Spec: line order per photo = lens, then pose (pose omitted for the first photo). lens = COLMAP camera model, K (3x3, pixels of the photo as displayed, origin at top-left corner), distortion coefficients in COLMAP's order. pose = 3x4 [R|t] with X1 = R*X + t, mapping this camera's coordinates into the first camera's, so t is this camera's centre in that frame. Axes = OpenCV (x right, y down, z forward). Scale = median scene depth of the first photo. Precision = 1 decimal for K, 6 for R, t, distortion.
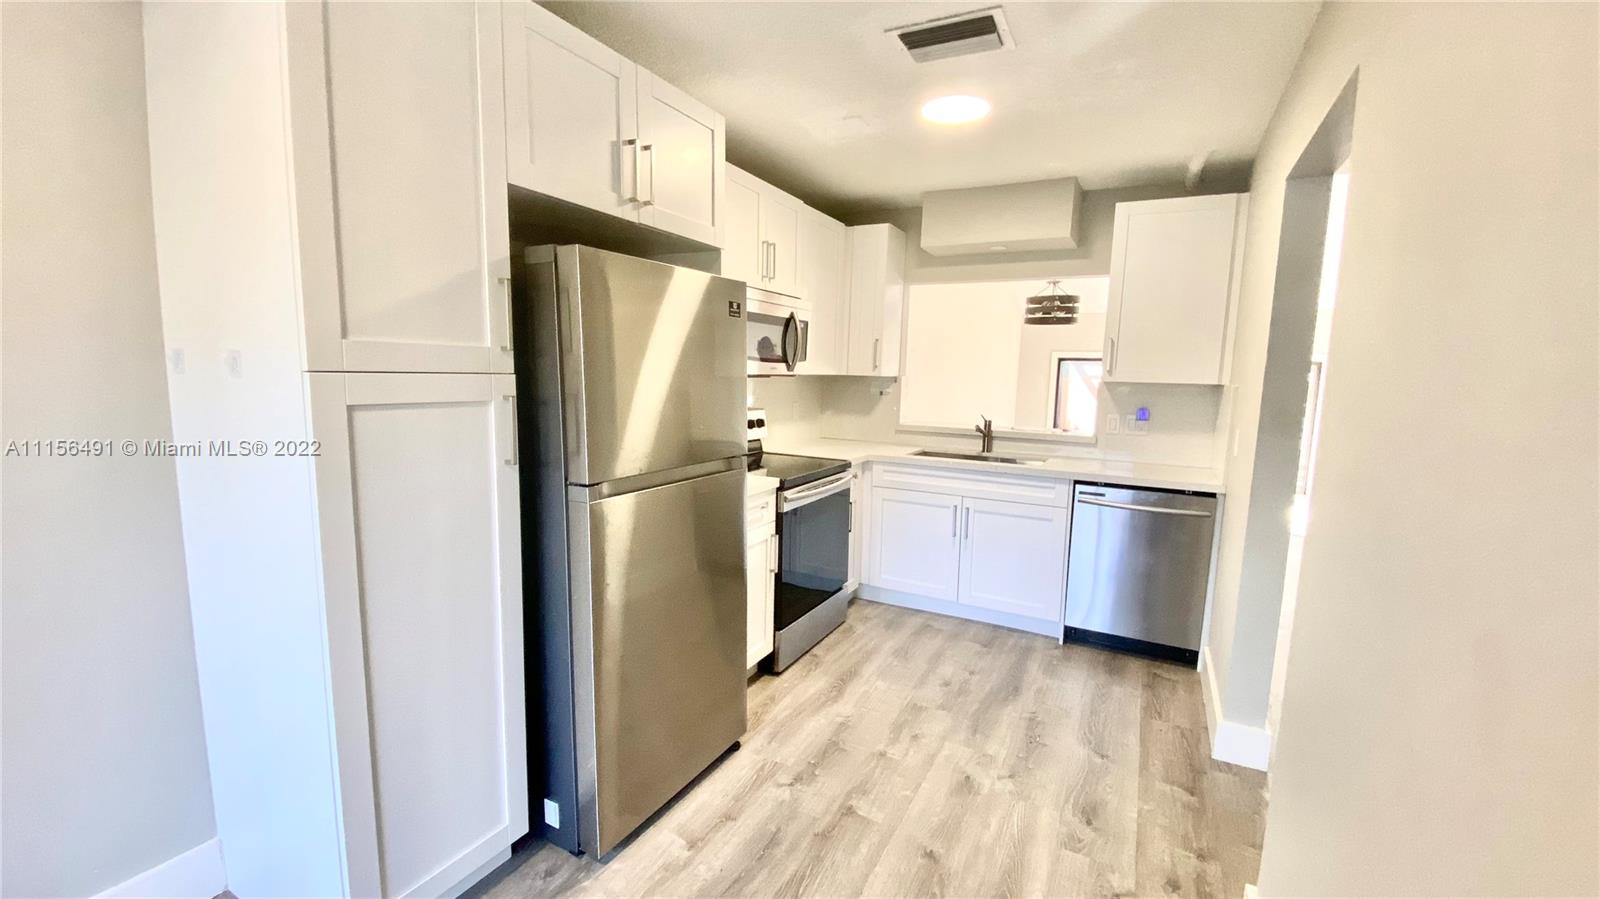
lens RADIAL K [[647.4, 0, 811.9], [0, 647.4, 452.7], [0, 0, 1]] dist [0.046059, -0.037853]
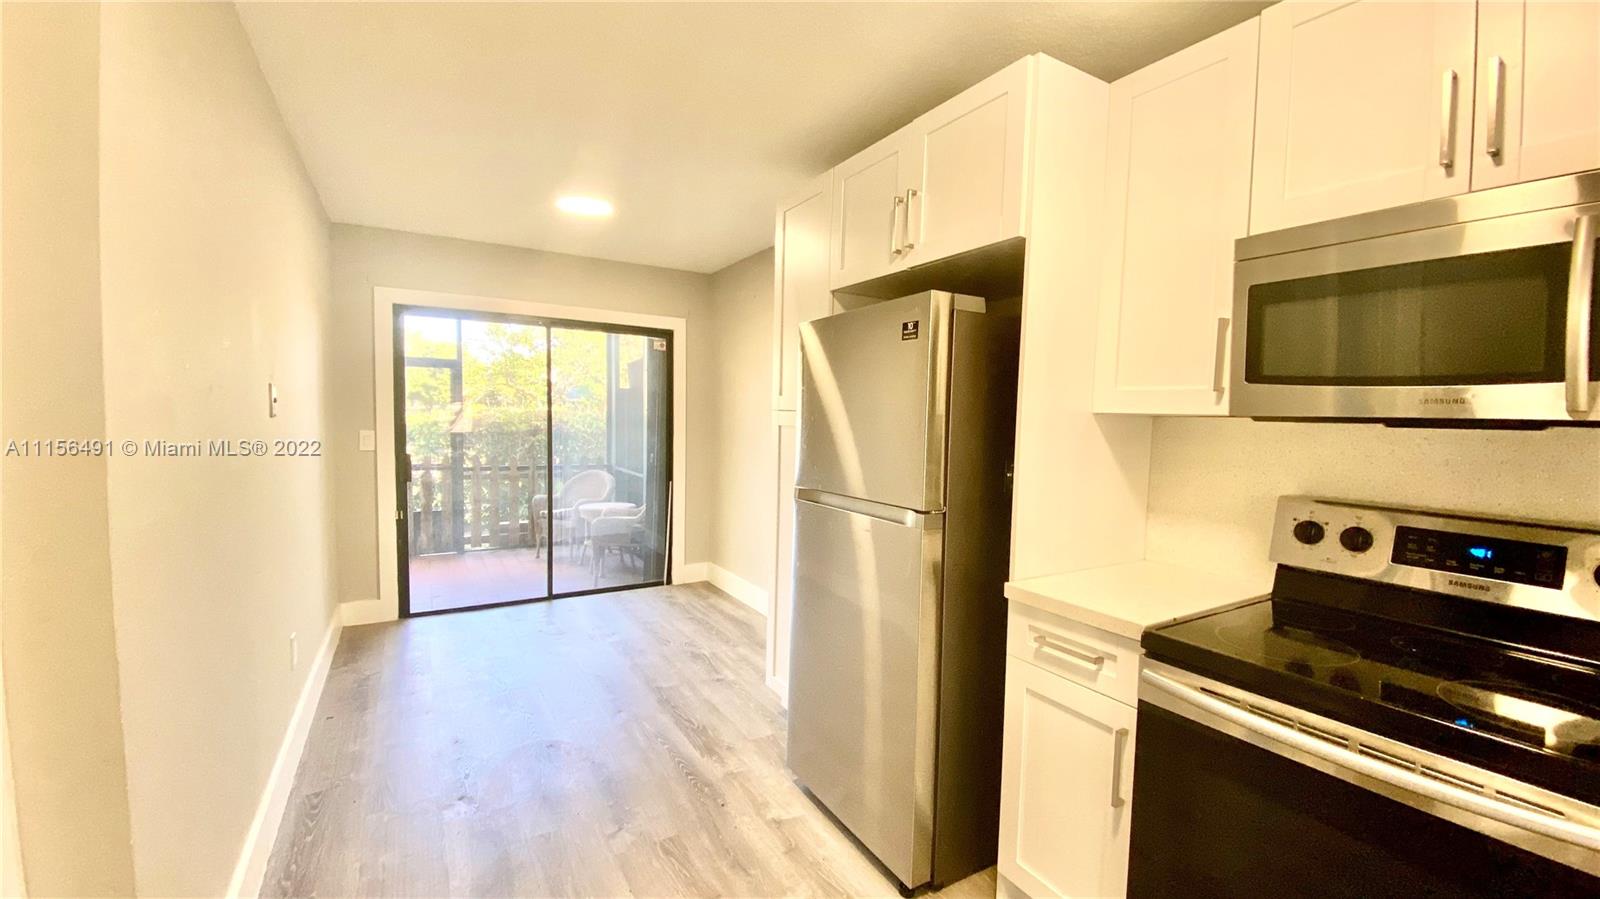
lens RADIAL K [[647.4, 0, 811.9], [0, 647.4, 452.7], [0, 0, 1]] dist [0.046059, -0.037853]
pose [[-0.517641, 0.011849, -0.855516, 0.570700], [-0.145431, 0.984135, 0.101625, -0.115075], [0.843148, 0.177024, -0.507705, 1.161407]]
